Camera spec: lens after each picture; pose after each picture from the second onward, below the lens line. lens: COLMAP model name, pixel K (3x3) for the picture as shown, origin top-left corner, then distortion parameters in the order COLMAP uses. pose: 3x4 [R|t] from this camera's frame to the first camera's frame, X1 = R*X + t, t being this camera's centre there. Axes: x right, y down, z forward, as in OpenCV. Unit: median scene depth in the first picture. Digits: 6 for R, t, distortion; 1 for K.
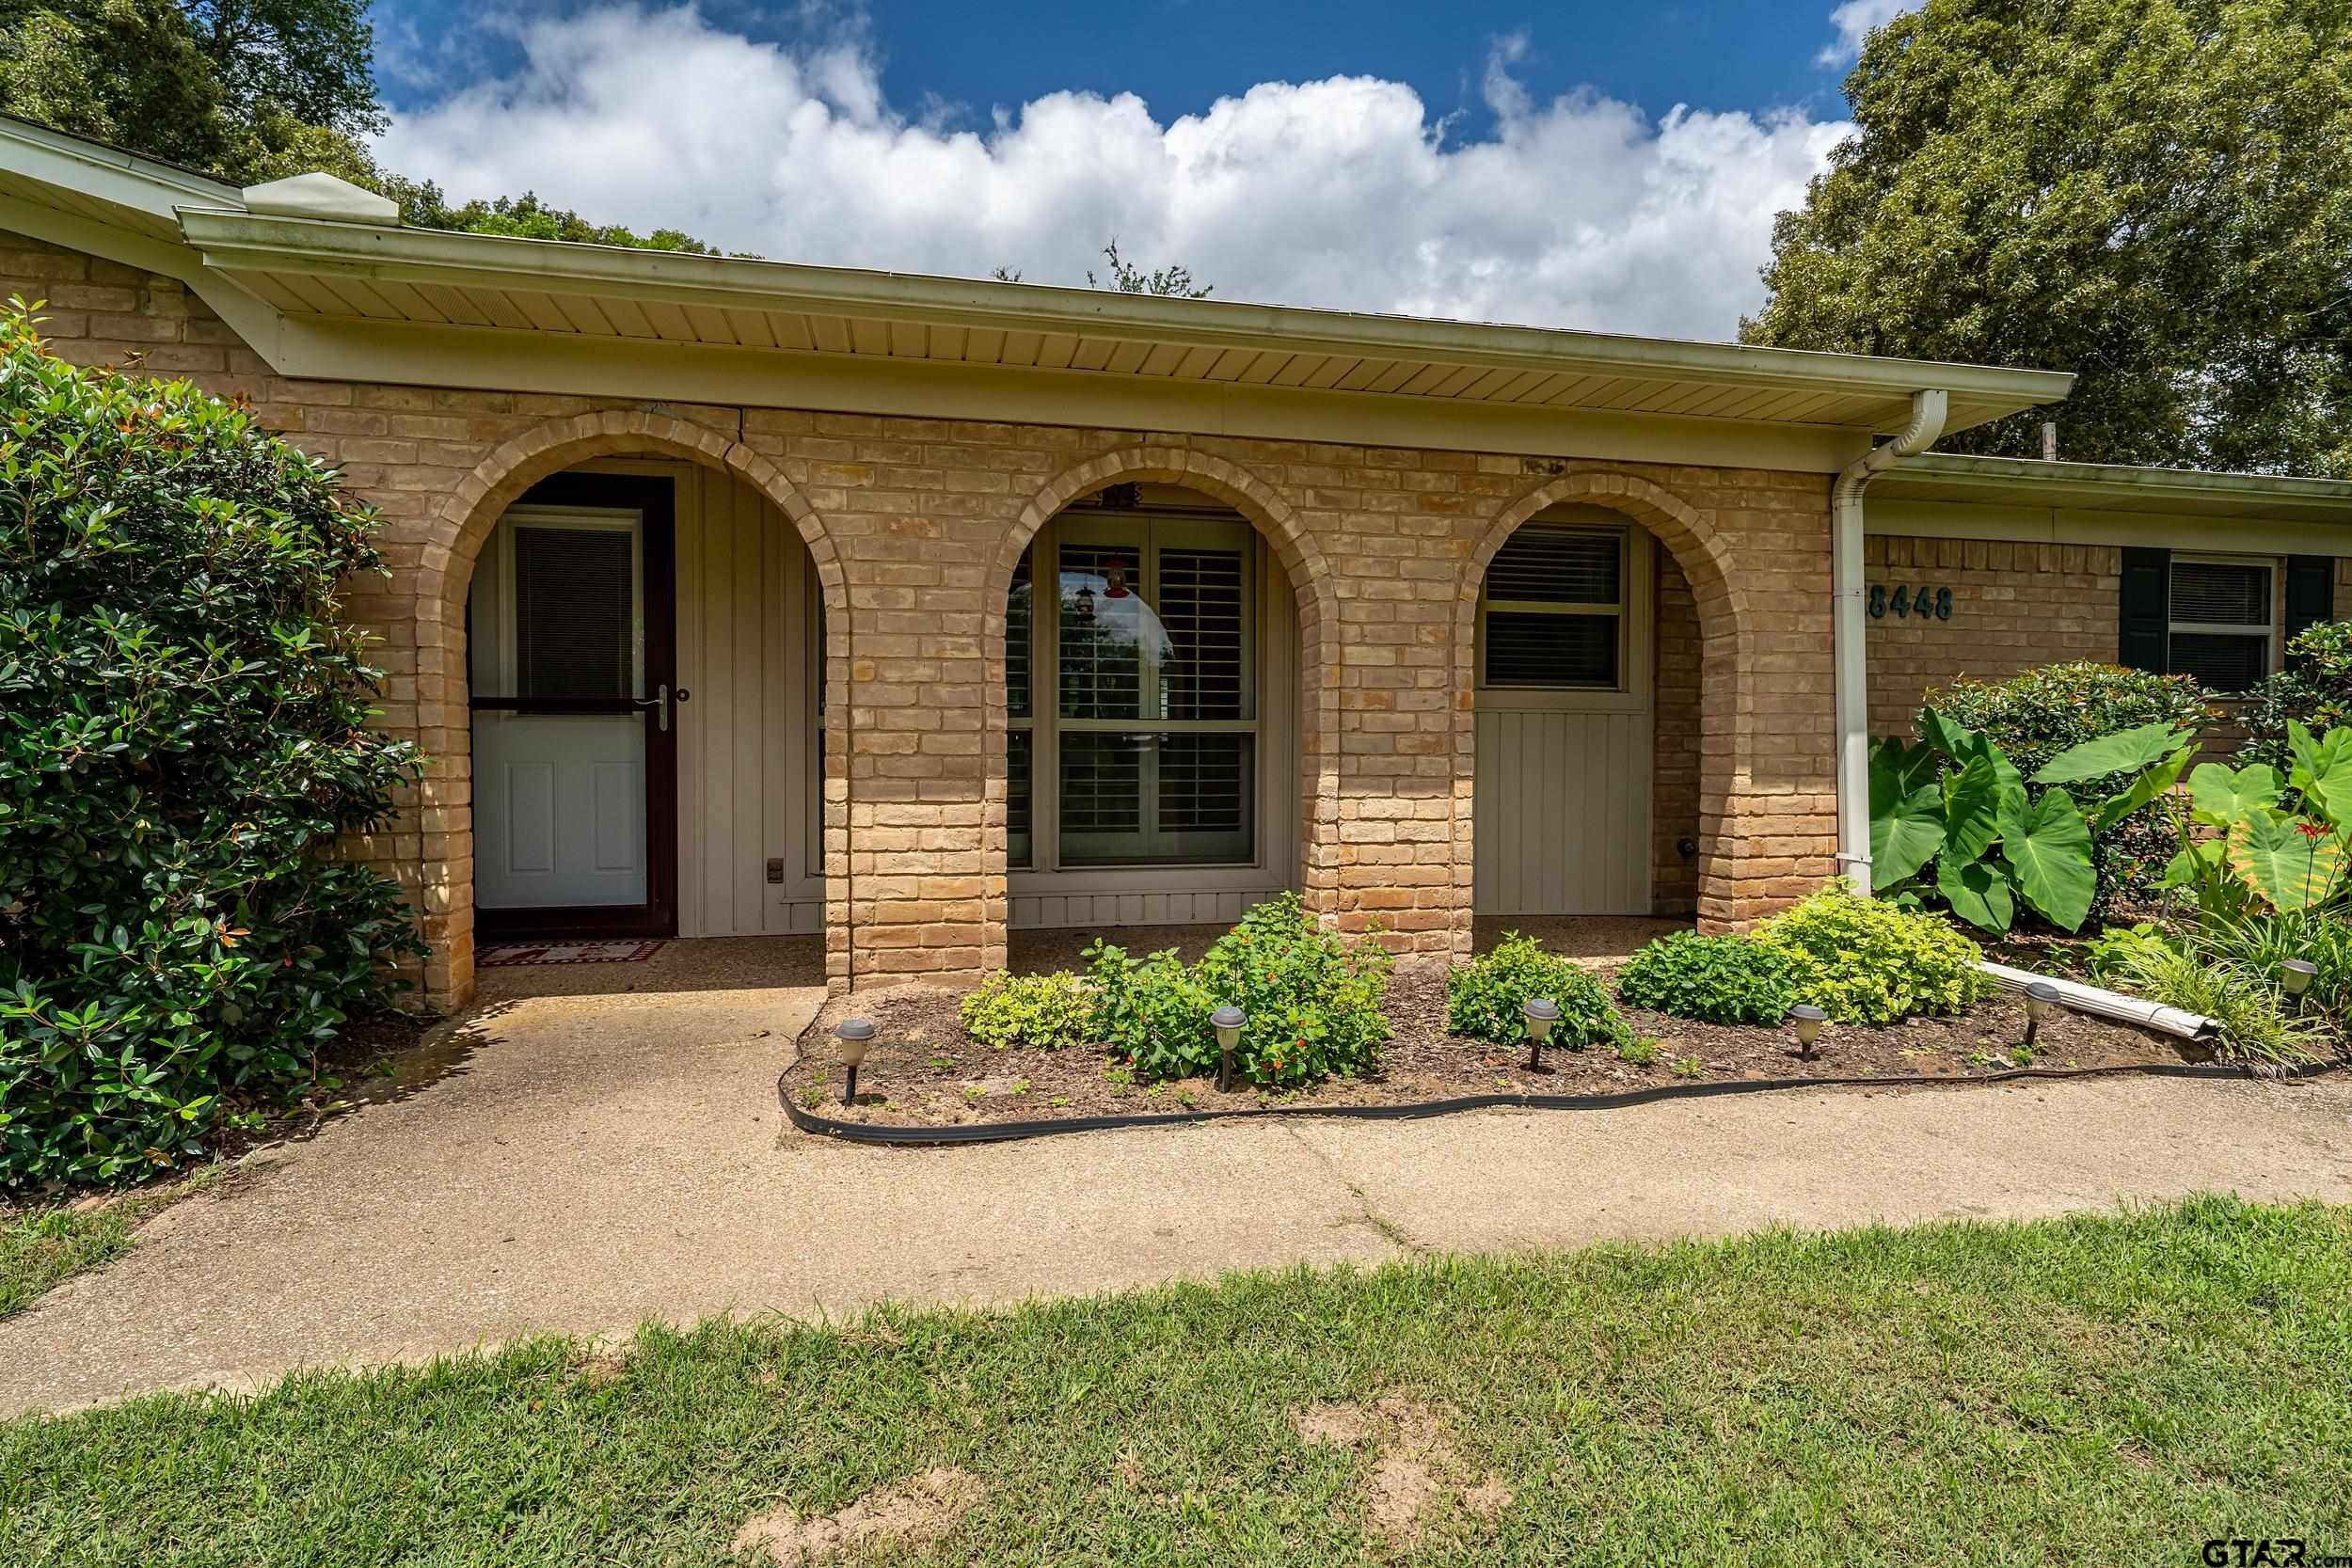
lens RADIAL K [[1197.3, 0, 1173.0], [0, 1197.3, 777.1], [0, 0, 1]] dist [0.004671, 0.001031]
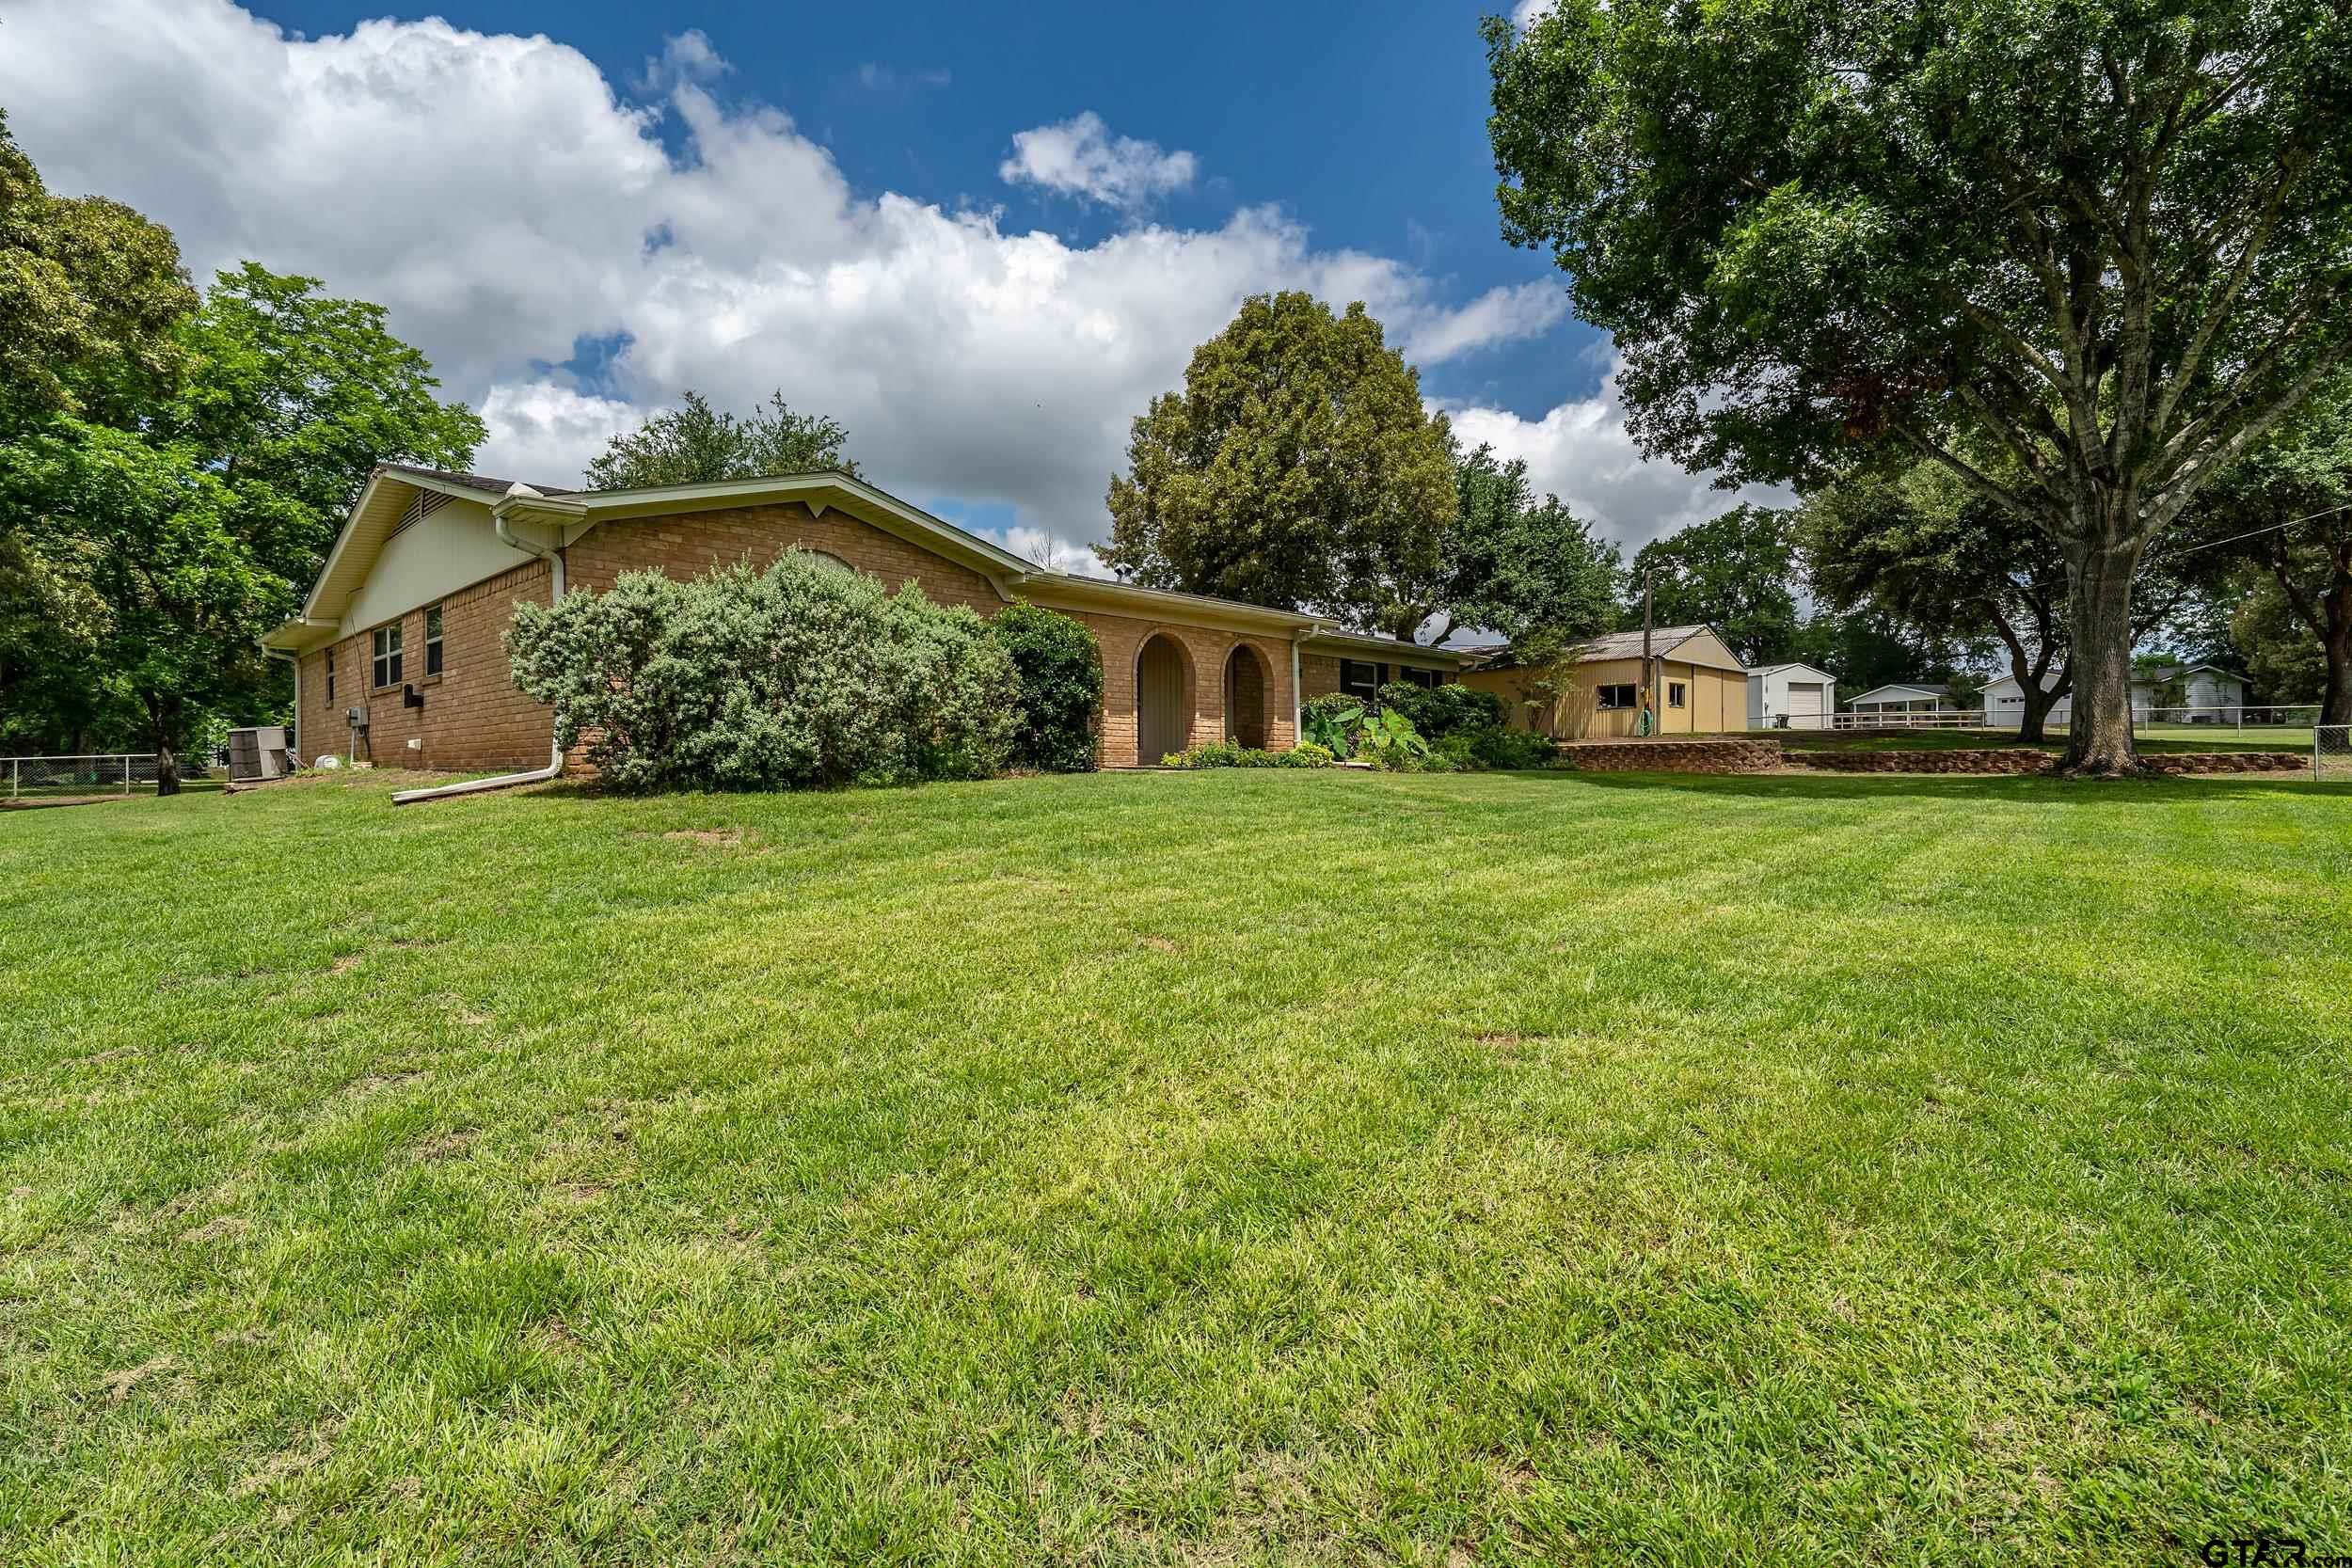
lens RADIAL K [[1128.2, 0, 1175.7], [0, 1128.2, 778.7], [0, 0, 1]] dist [0.000730, -0.000188]
pose [[0.838785, -0.009366, 0.544383, -1.222728], [0.017820, 0.999789, -0.010256, 0.154195], [-0.544172, 0.018304, 0.838774, -1.283538]]
